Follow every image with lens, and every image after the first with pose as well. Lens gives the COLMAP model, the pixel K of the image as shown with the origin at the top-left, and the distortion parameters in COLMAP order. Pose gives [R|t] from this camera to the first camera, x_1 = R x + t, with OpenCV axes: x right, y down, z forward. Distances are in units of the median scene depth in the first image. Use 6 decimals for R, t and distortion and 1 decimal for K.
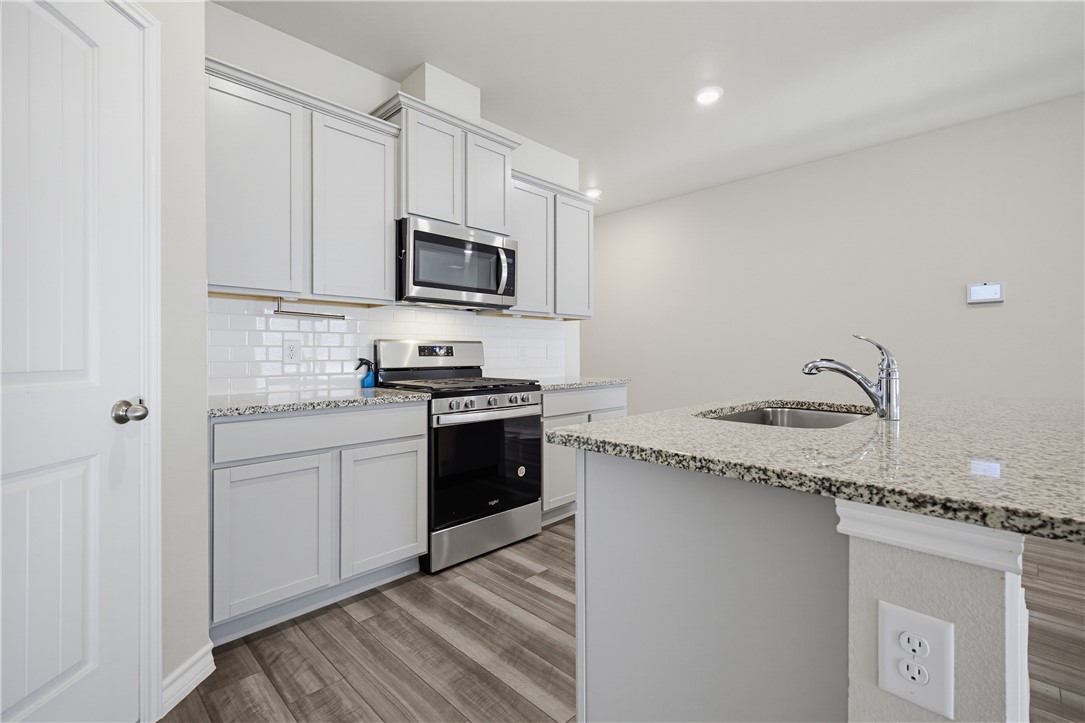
lens RADIAL K [[472.3, 0, 542.6], [0, 472.3, 356.1], [0, 0, 1]] dist [0.003247, 0.000203]
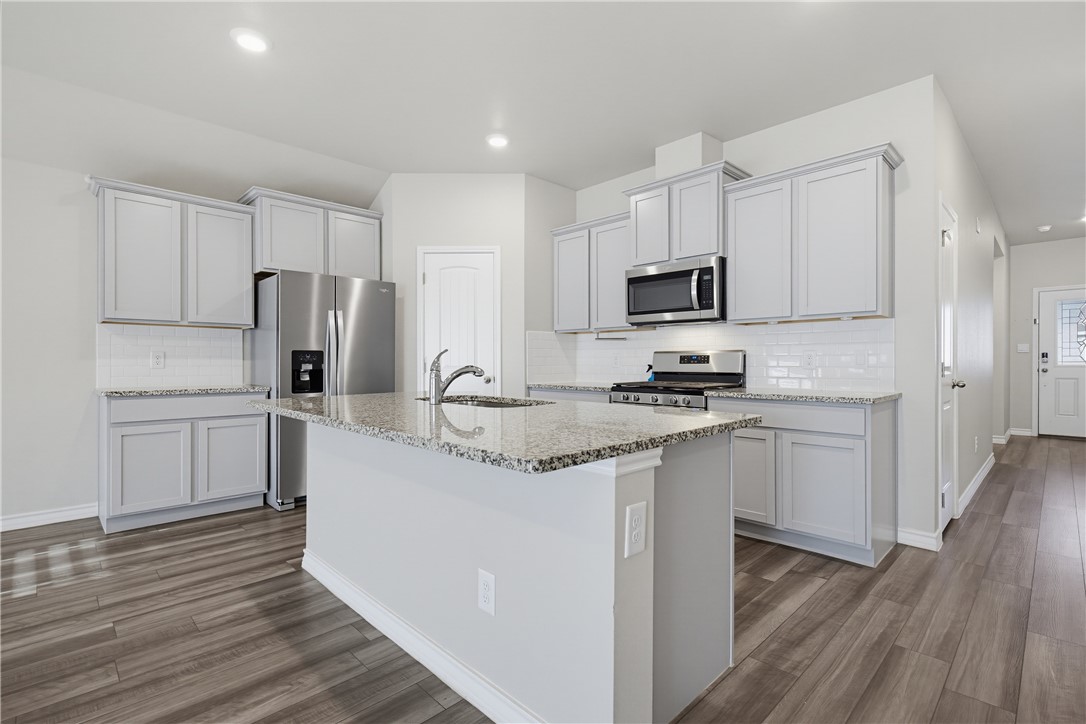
lens RADIAL K [[508.7, 0, 542.2], [0, 508.7, 359.4], [0, 0, 1]] dist [0.002272, -0.000381]
pose [[-0.023245, 0.004121, -0.999721, 1.132942], [-0.000502, 0.999991, 0.004134, -0.016407], [0.999730, 0.000598, -0.023242, 0.652710]]
